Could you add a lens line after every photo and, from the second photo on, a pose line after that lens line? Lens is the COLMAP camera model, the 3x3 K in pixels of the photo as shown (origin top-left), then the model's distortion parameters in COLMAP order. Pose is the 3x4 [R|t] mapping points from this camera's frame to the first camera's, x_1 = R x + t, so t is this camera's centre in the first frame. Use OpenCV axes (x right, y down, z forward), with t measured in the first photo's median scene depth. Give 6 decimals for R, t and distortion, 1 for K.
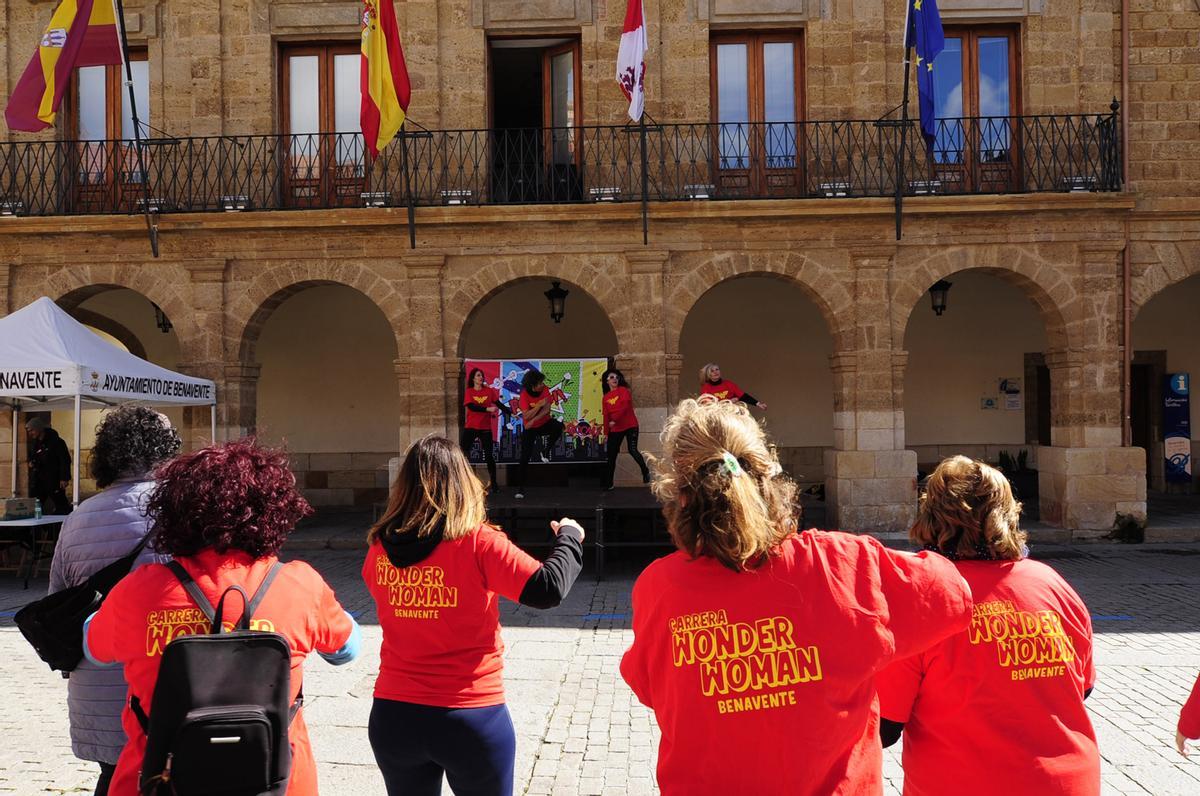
lens RADIAL K [[879.5, 0, 600.0], [0, 879.5, 398.0], [0, 0, 1]] dist [-0.002275, -0.004720]
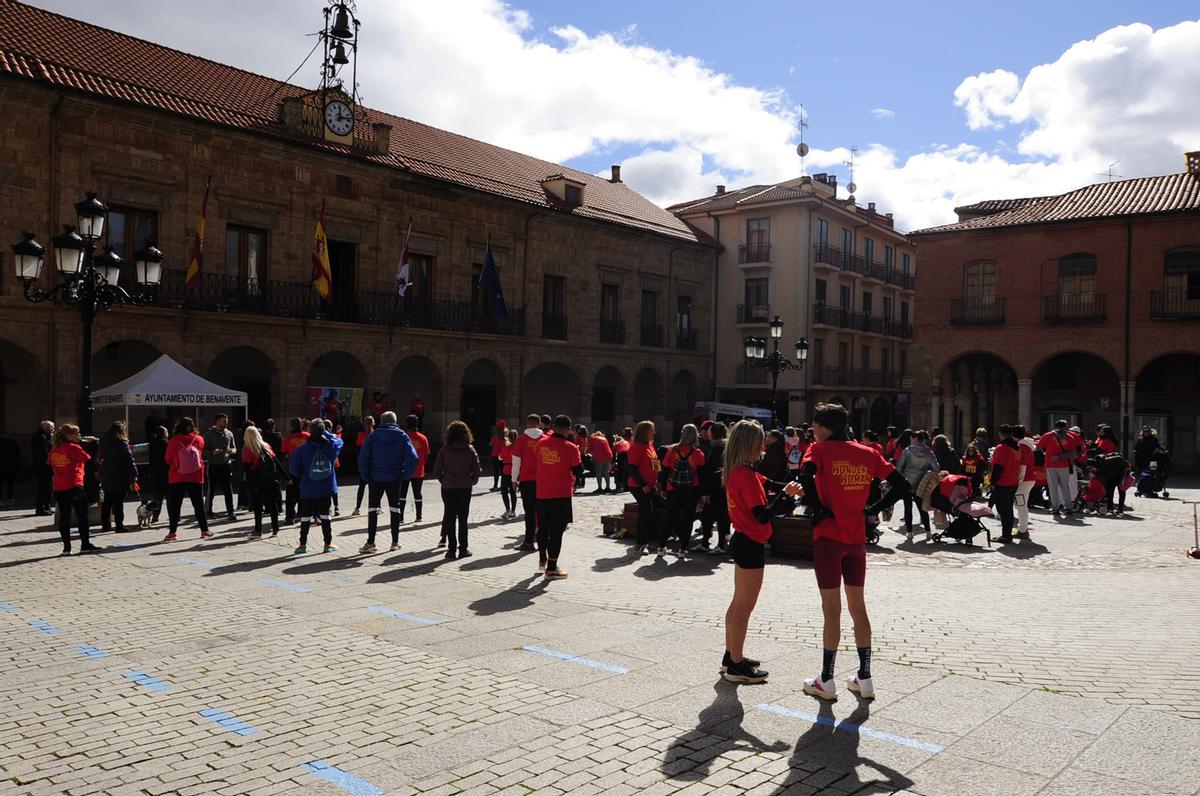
lens RADIAL K [[879.5, 0, 600.0], [0, 879.5, 398.0], [0, 0, 1]] dist [-0.002275, -0.004720]
pose [[0.624706, 0.020213, 0.780598, -1.422599], [-0.041933, 0.999091, 0.007688, -0.063764], [-0.779733, -0.037536, 0.624986, -0.944109]]
